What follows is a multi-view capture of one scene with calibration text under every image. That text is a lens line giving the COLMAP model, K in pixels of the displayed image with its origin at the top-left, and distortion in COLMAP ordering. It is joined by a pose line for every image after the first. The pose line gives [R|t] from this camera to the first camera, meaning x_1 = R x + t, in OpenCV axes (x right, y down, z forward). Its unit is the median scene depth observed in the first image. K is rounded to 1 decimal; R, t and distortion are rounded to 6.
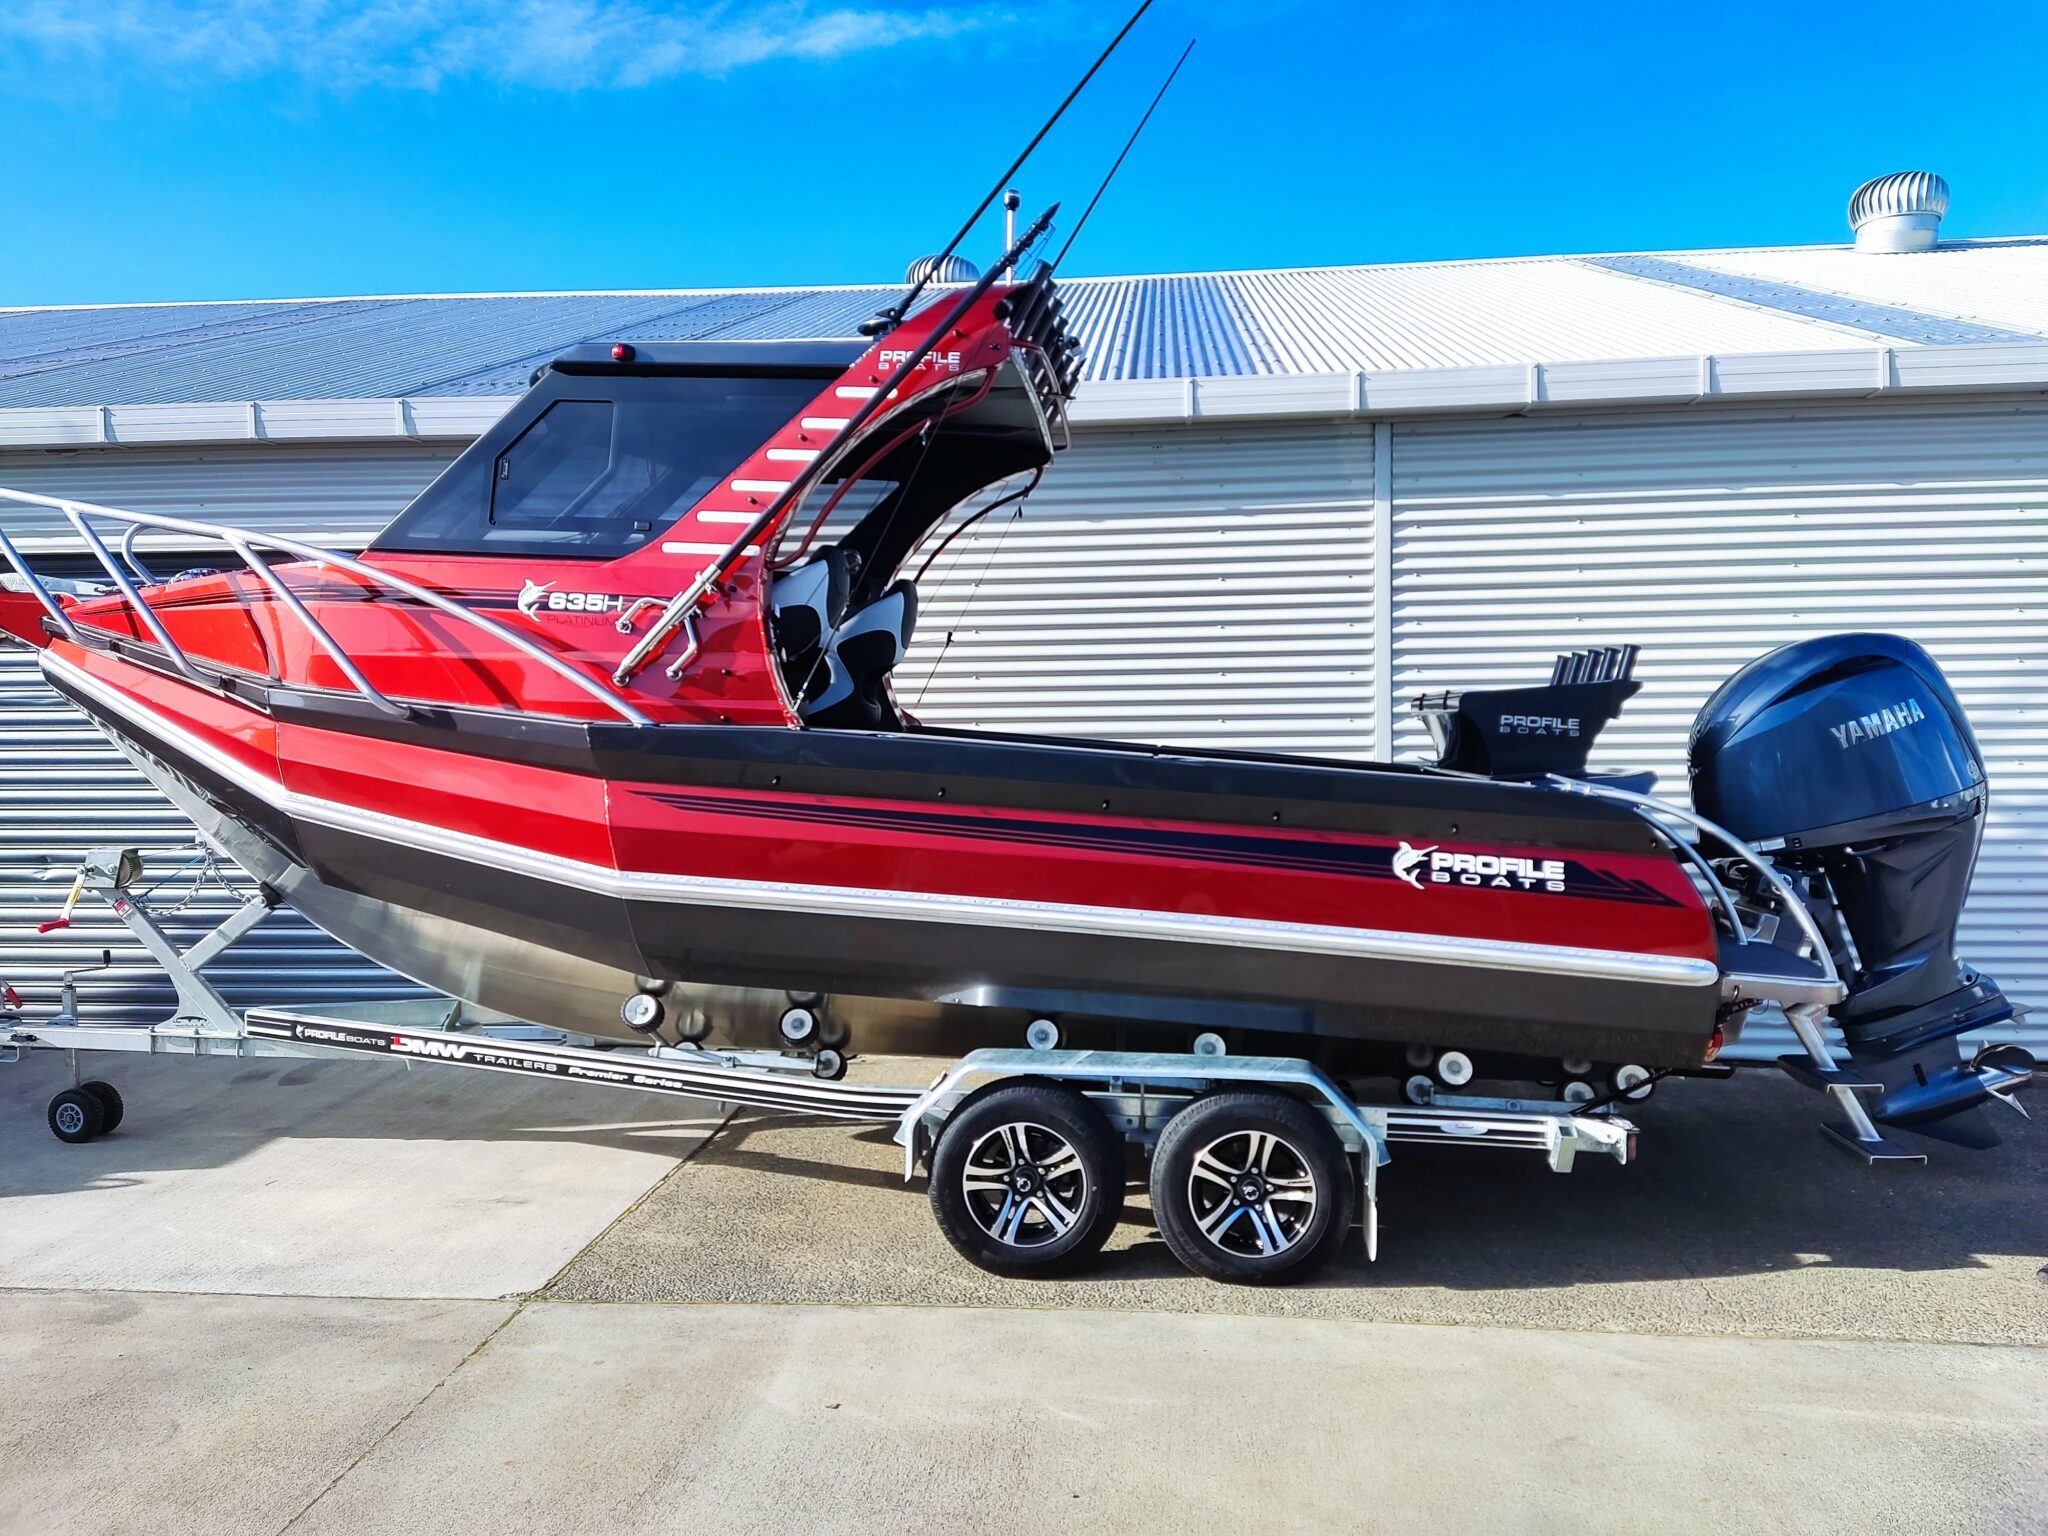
lens RADIAL K [[1585.0, 0, 1012.8], [0, 1585.0, 768.3], [0, 0, 1]] dist [0.083337, -0.036252]
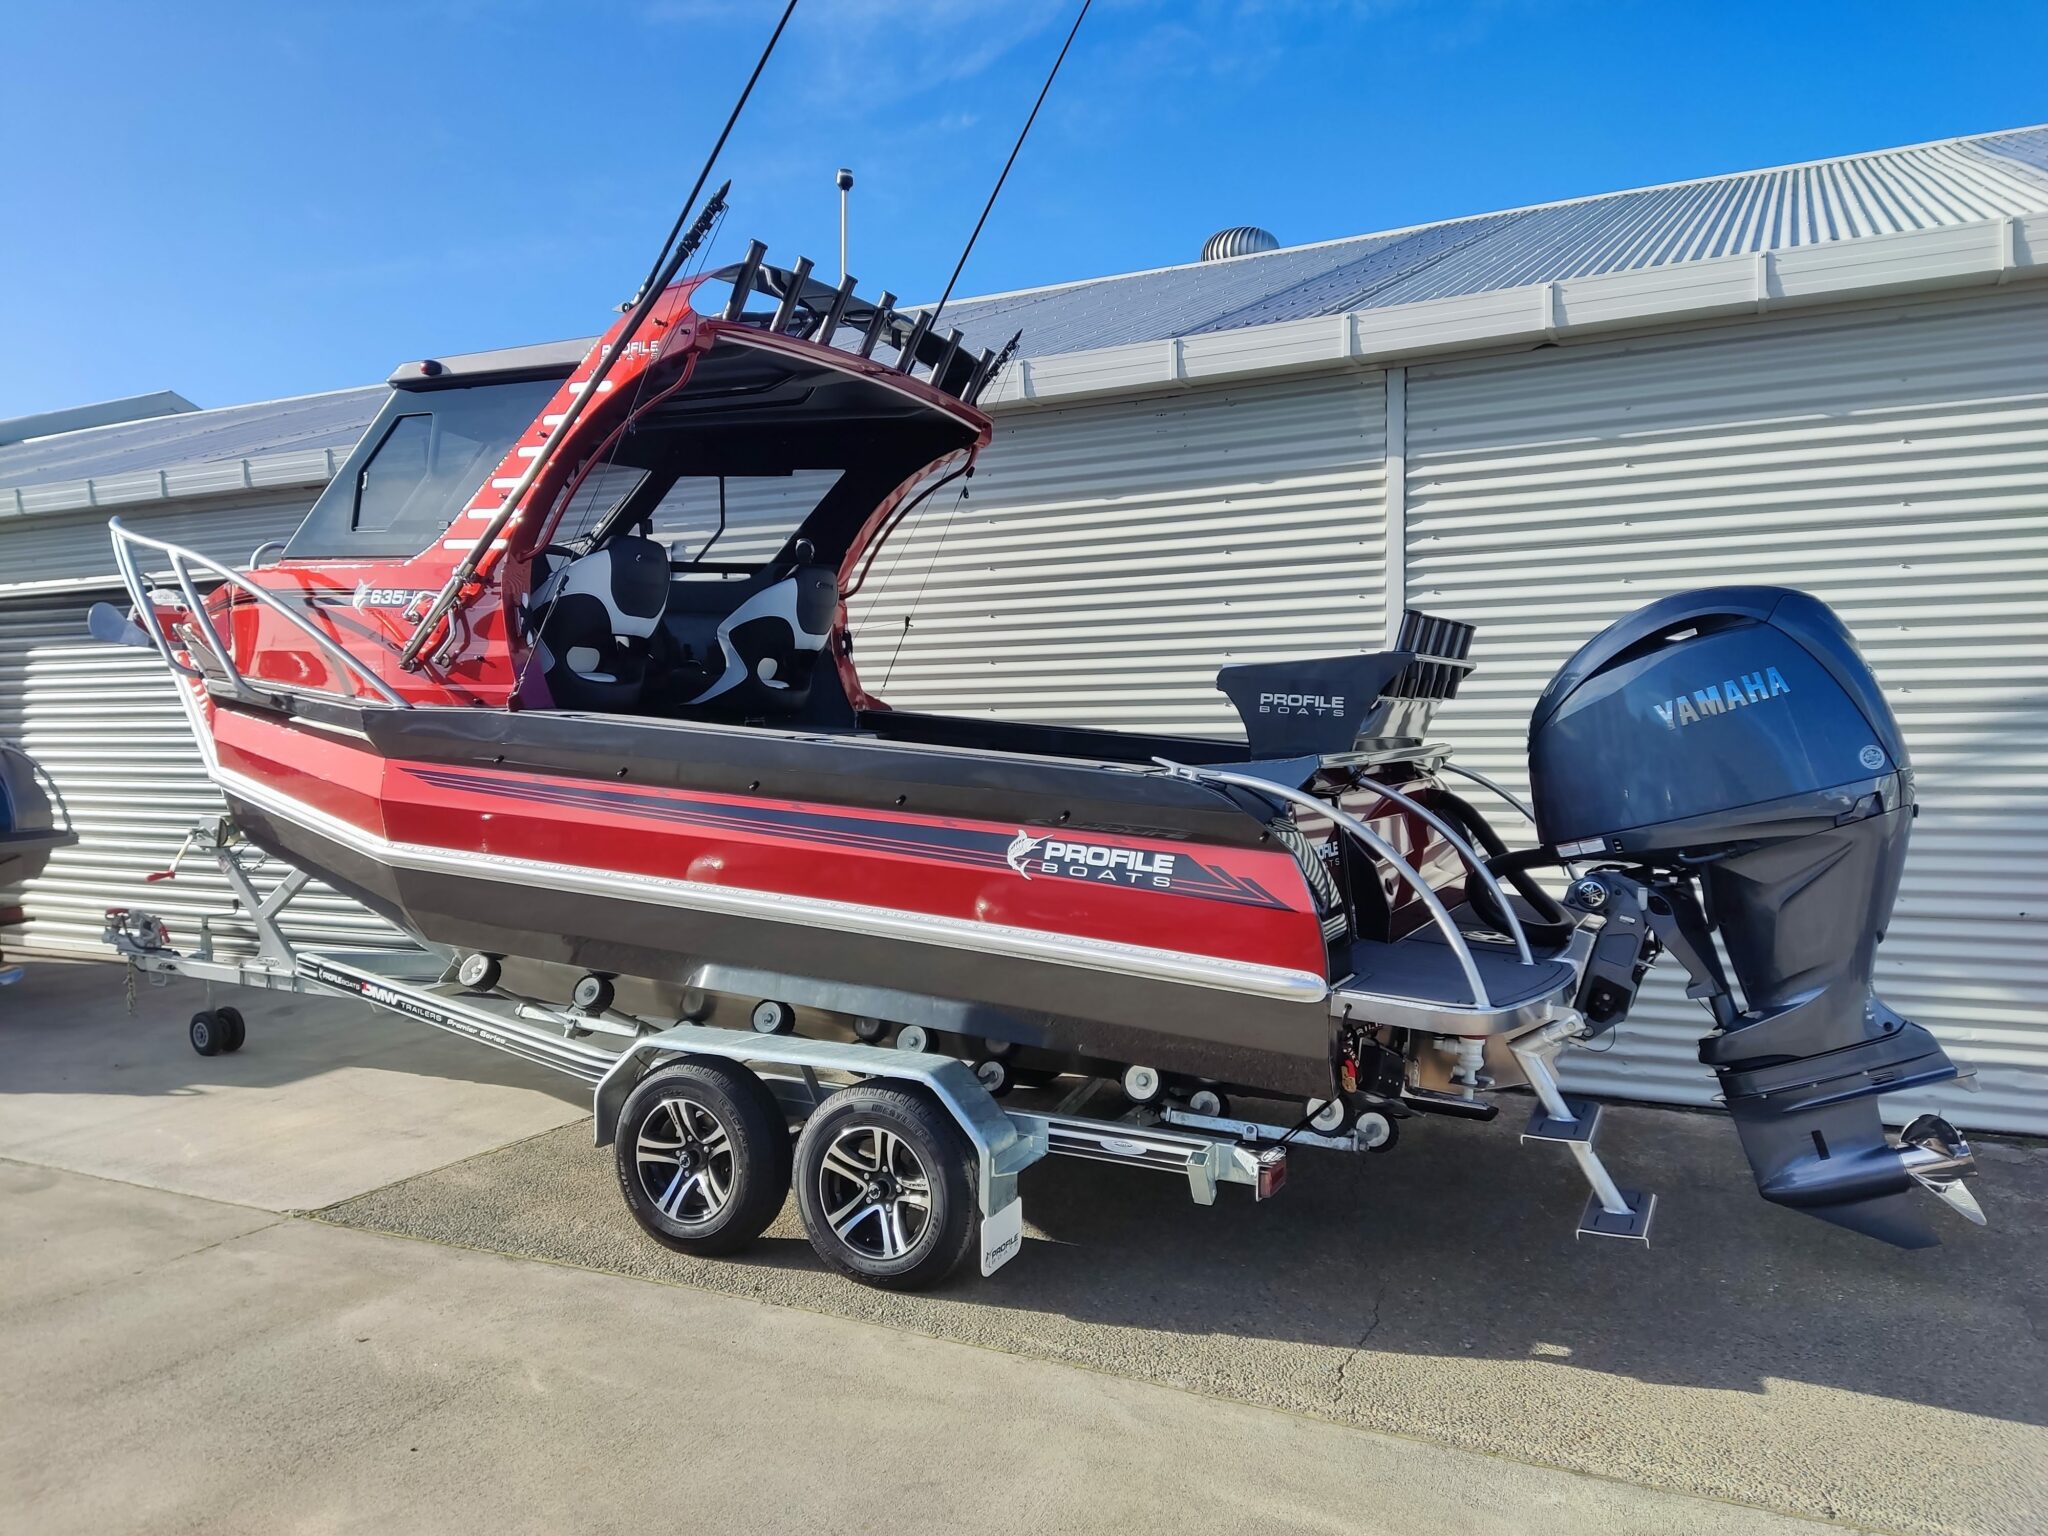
lens RADIAL K [[1585.0, 0, 1016.7], [0, 1585.0, 766.4], [0, 0, 1]] dist [0.083337, -0.036252]
pose [[0.922233, 0.007962, -0.386552, 0.566632], [-0.007330, 0.999968, 0.003109, 0.006579], [0.386564, -0.000034, 0.922262, 0.141570]]
